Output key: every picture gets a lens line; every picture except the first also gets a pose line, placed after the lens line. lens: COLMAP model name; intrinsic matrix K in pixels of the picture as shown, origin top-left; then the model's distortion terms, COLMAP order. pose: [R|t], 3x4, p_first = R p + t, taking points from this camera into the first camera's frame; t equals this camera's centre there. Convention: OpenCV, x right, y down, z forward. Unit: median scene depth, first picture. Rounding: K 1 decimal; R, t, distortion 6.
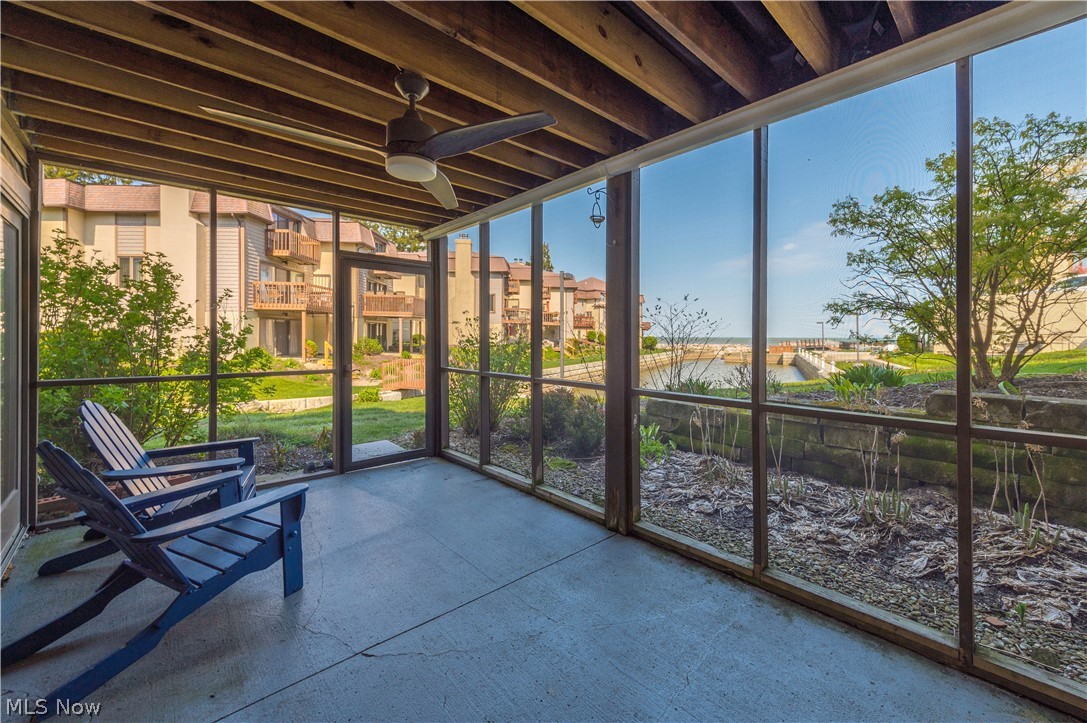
lens RADIAL K [[436.4, 0, 552.1], [0, 436.4, 334.4], [0, 0, 1]] dist [0.000274, -0.000208]
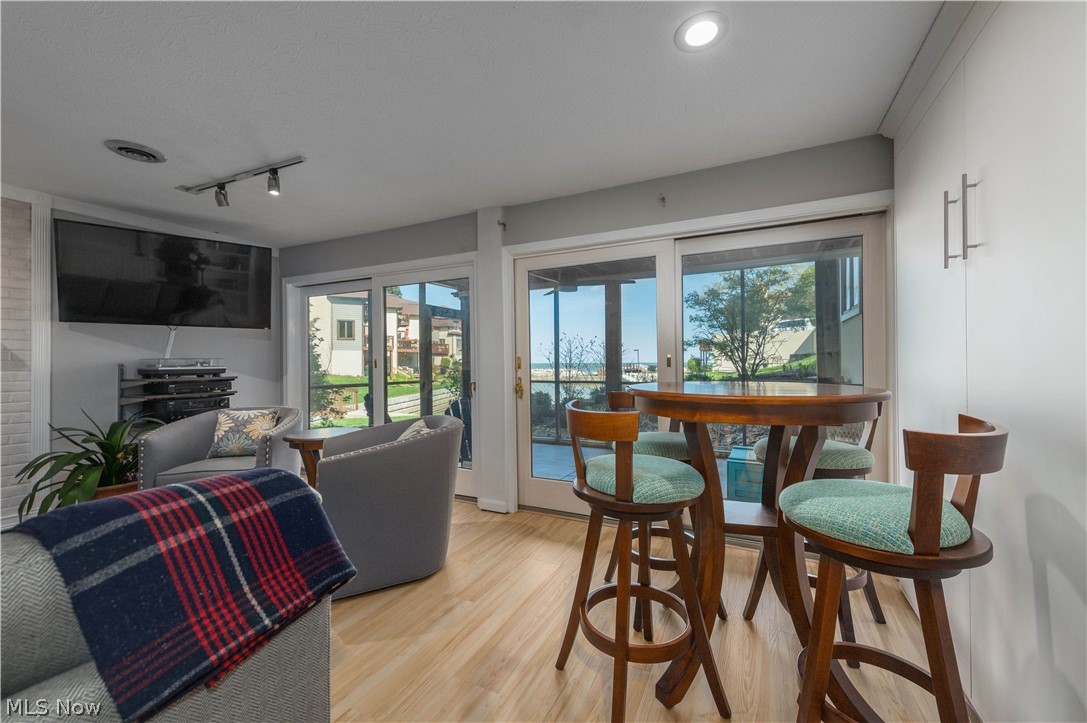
lens RADIAL K [[424.7, 0, 554.6], [0, 424.7, 360.4], [0, 0, 1]] dist [0.017895, -0.000012]
pose [[0.930748, -0.008648, 0.365560, -0.681097], [0.009219, 0.999957, 0.000183, 0.011177], [-0.365546, 0.003200, 0.930788, -0.644370]]
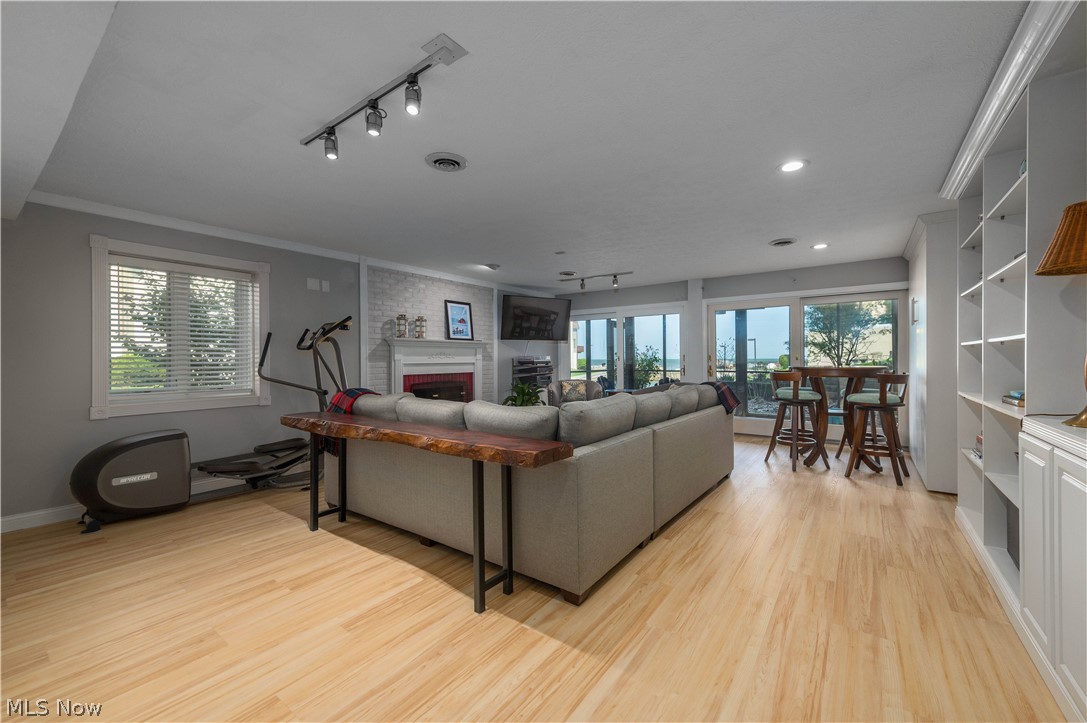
lens RADIAL K [[424.7, 0, 554.6], [0, 424.7, 360.4], [0, 0, 1]] dist [0.017895, -0.000012]
pose [[0.979965, -0.010939, 0.198870, -1.387051], [0.009729, 0.999928, 0.007062, 0.007547], [-0.198933, -0.004986, 0.980000, -1.362072]]
